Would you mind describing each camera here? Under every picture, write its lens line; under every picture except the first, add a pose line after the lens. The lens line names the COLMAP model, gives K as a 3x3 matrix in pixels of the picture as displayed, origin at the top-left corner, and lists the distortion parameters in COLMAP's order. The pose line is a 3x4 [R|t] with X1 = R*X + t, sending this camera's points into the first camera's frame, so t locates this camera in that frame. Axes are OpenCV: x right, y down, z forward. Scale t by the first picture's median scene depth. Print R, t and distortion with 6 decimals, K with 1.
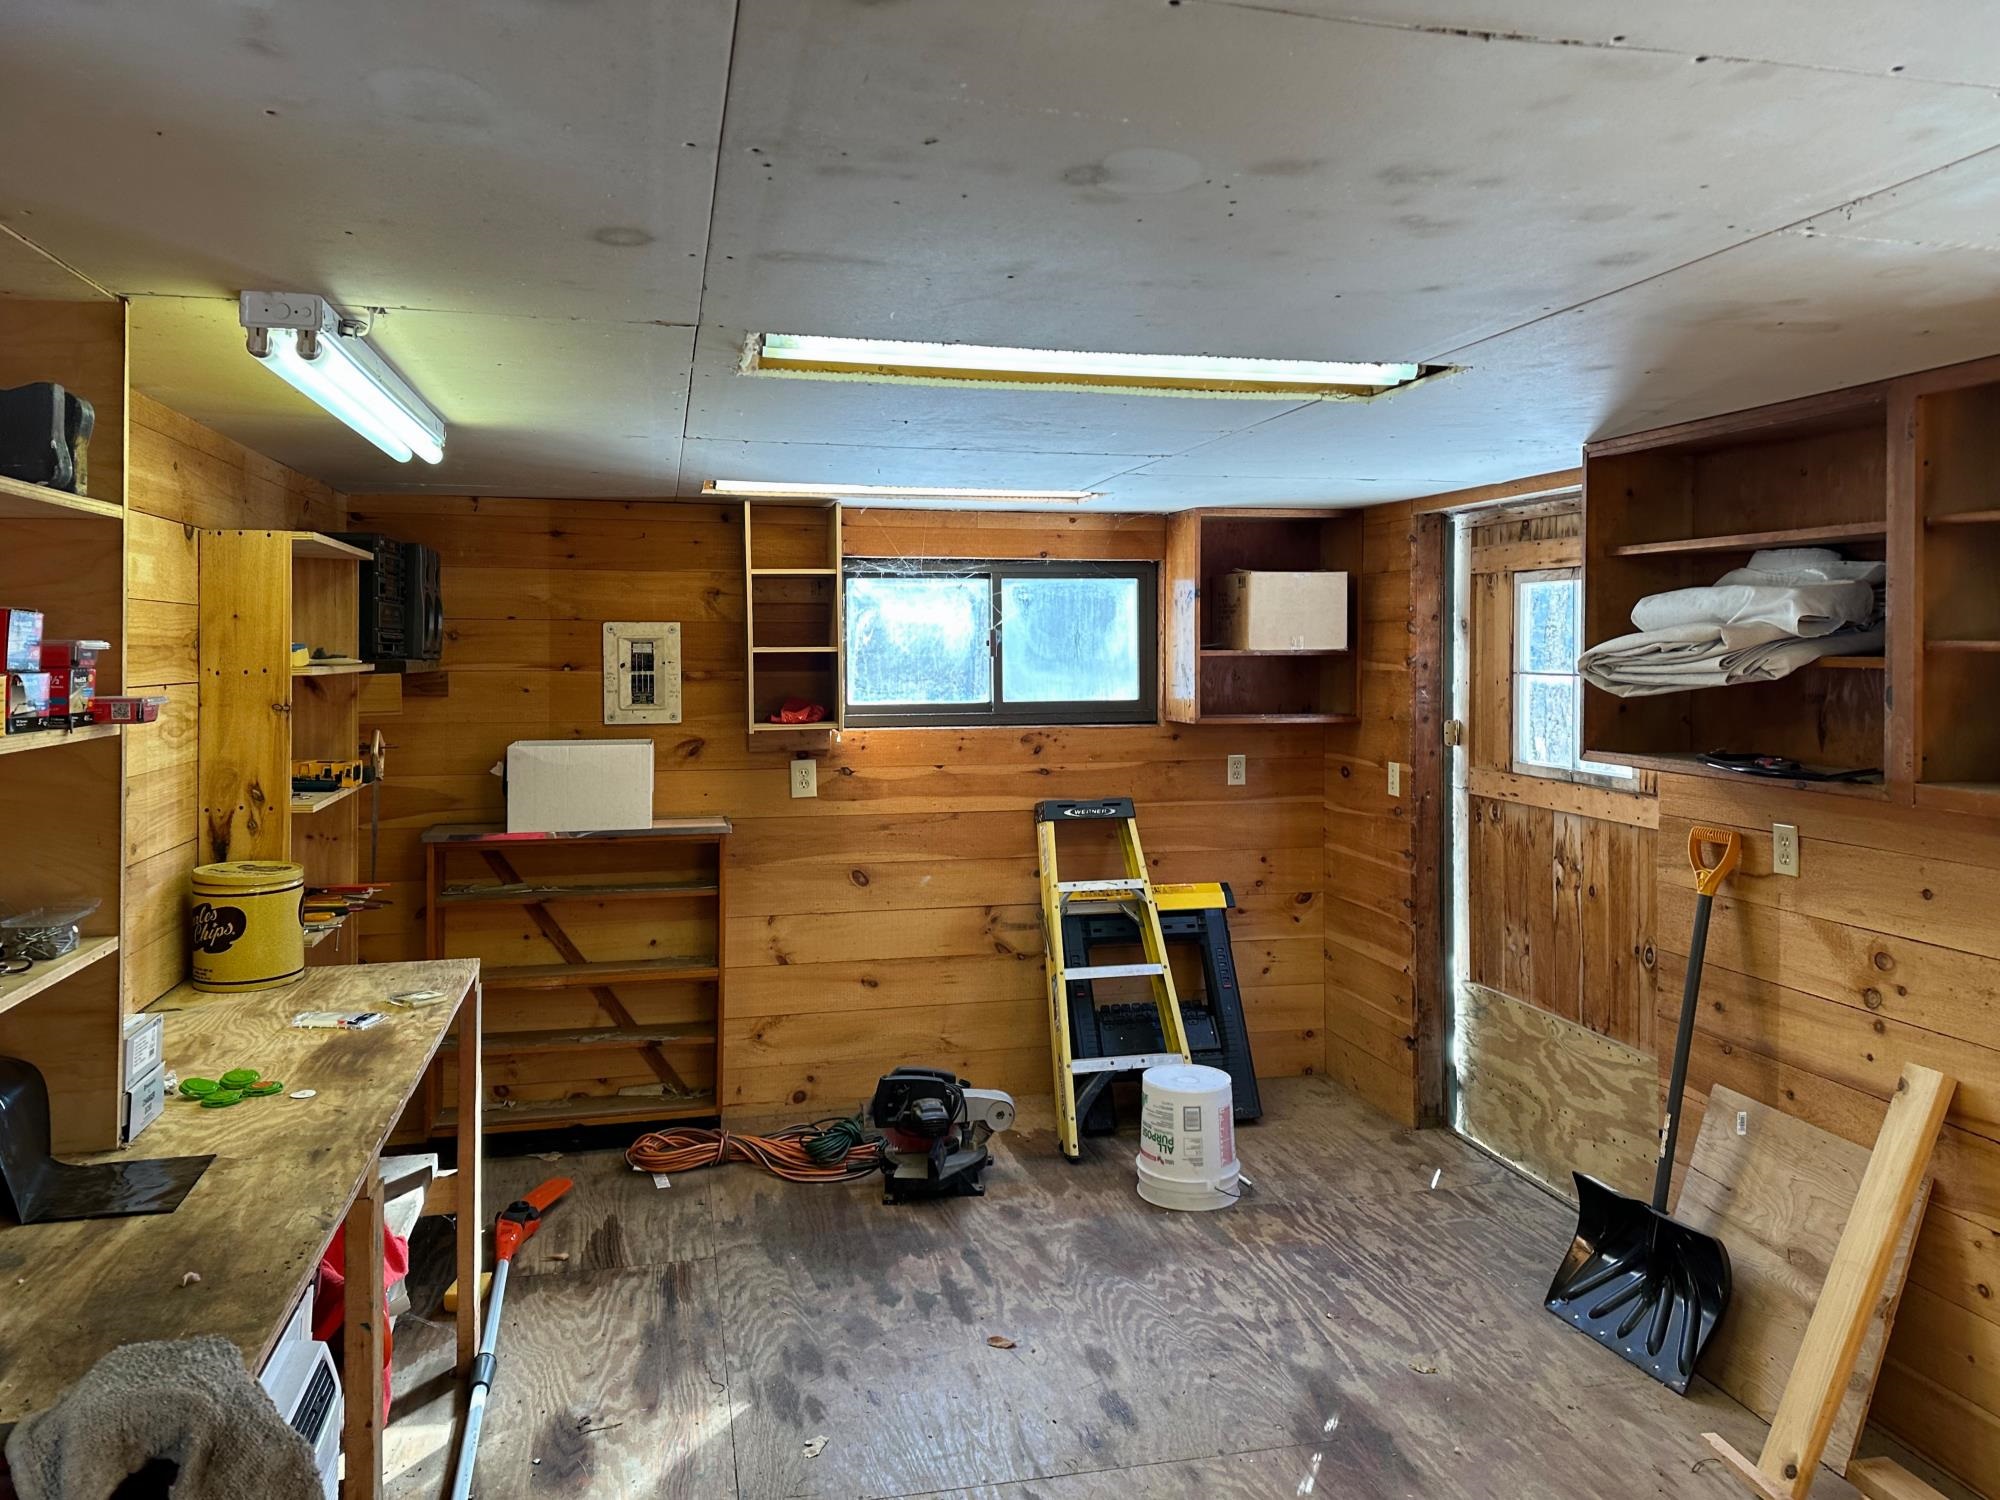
lens RADIAL K [[1468.8, 0, 1000.2], [0, 1468.8, 655.6], [0, 0, 1]] dist [0.092365, -0.135368]
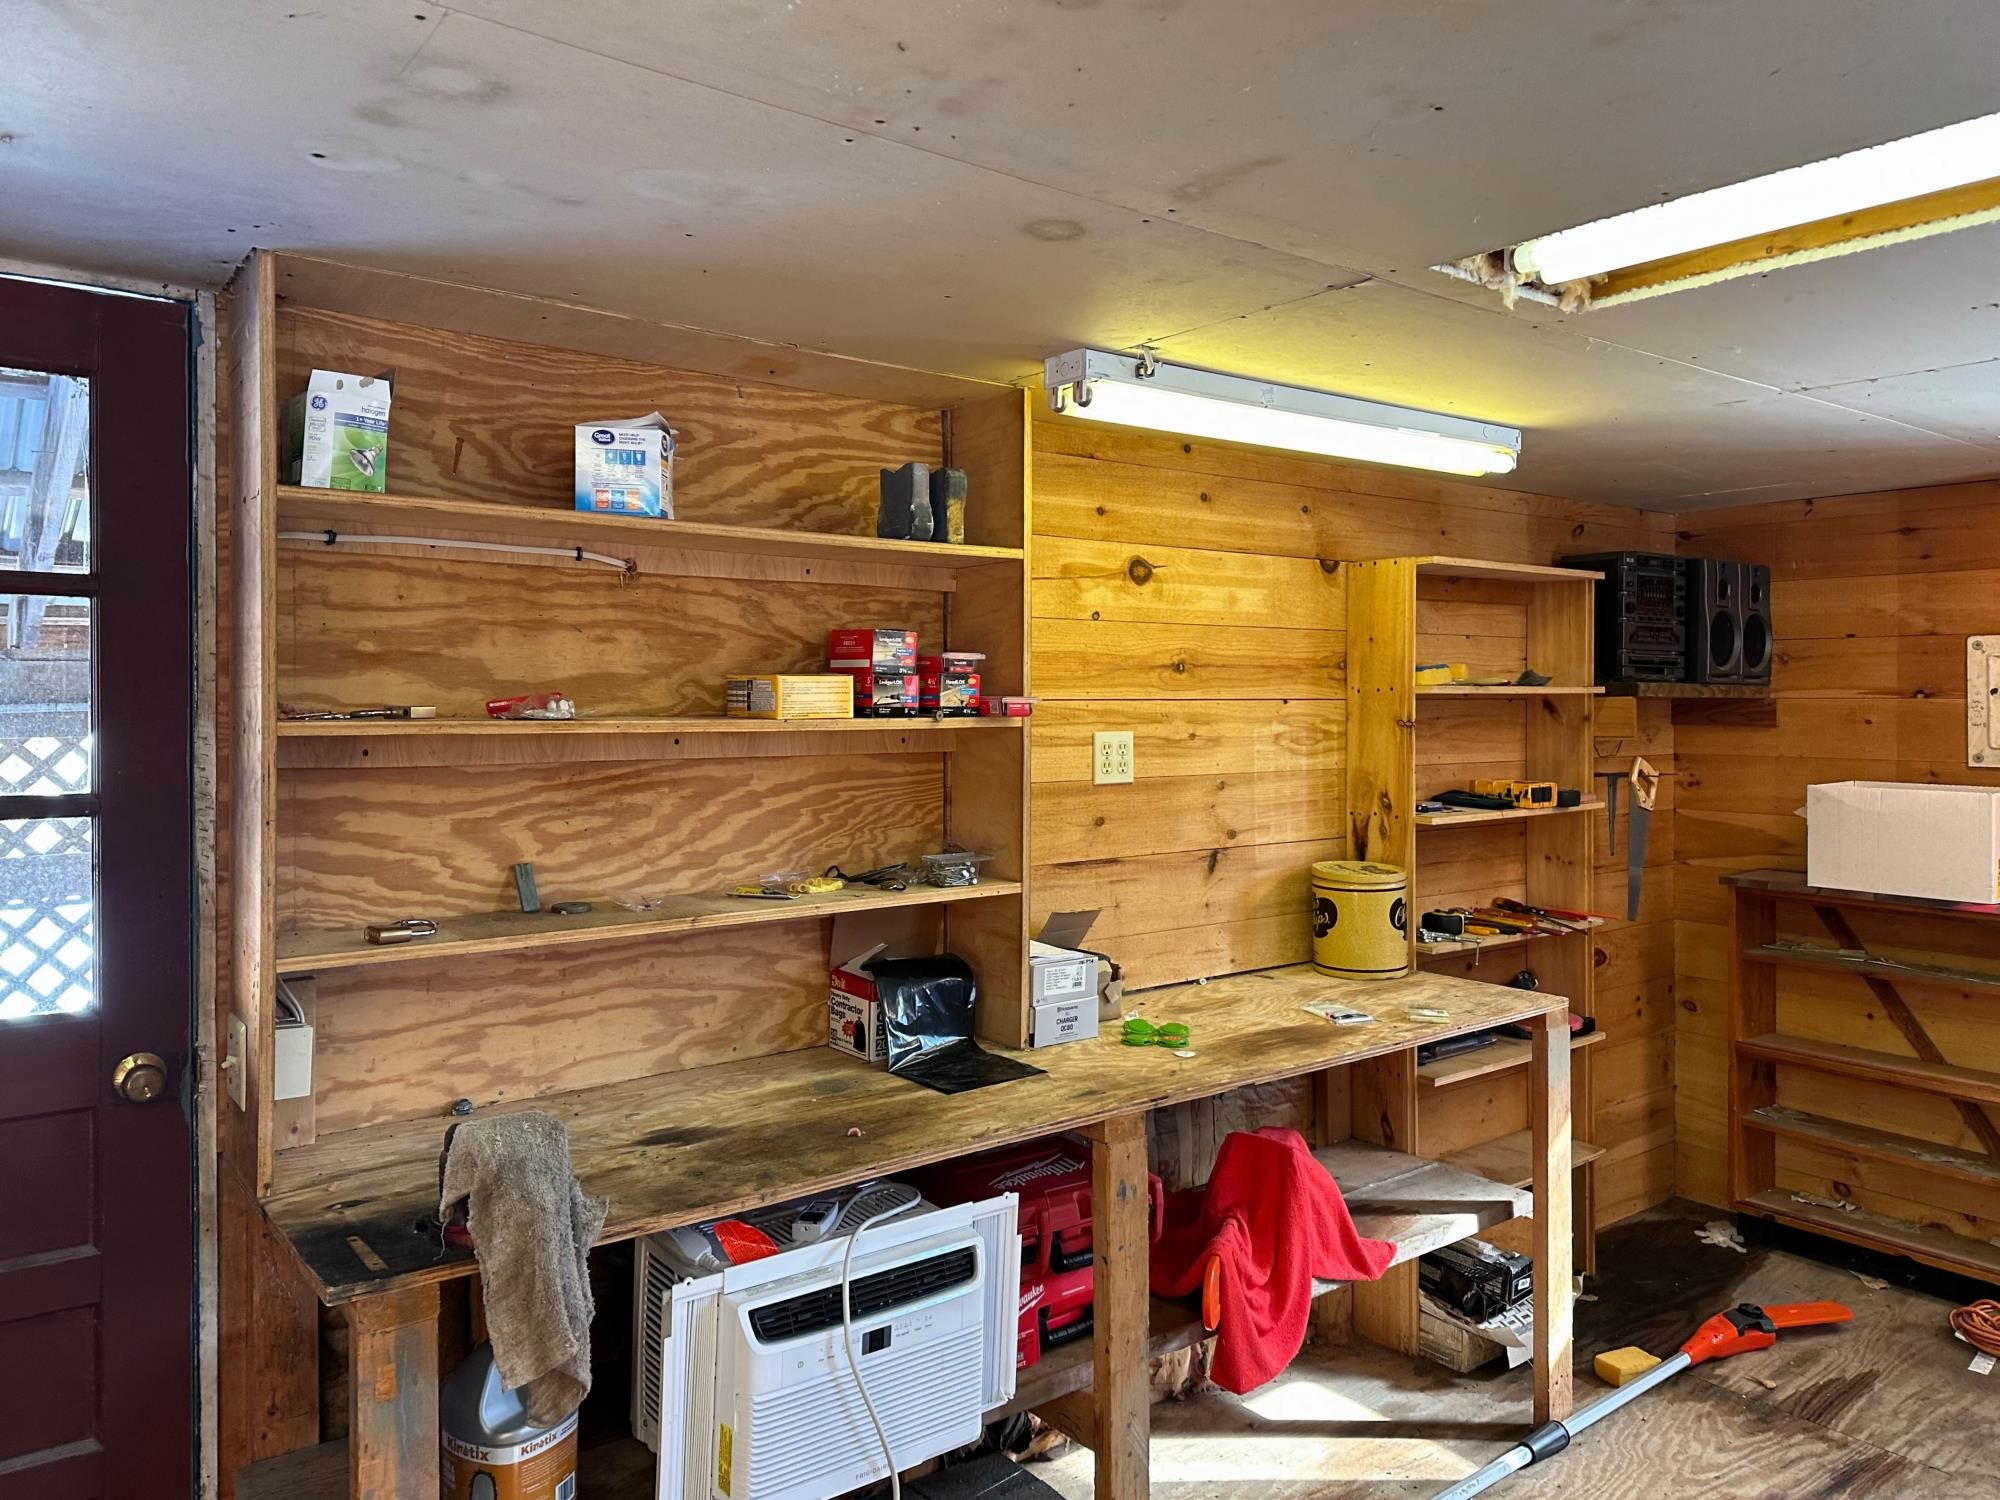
lens RADIAL K [[1451.3, 0, 1000.8], [0, 1451.3, 703.8], [0, 0, 1]] dist [0.064538, -0.042272]
pose [[0.413954, 0.005971, -0.910278, 0.291546], [-0.004776, 0.999979, 0.004387, 0.014692], [0.910285, 0.002531, 0.413974, 0.252722]]
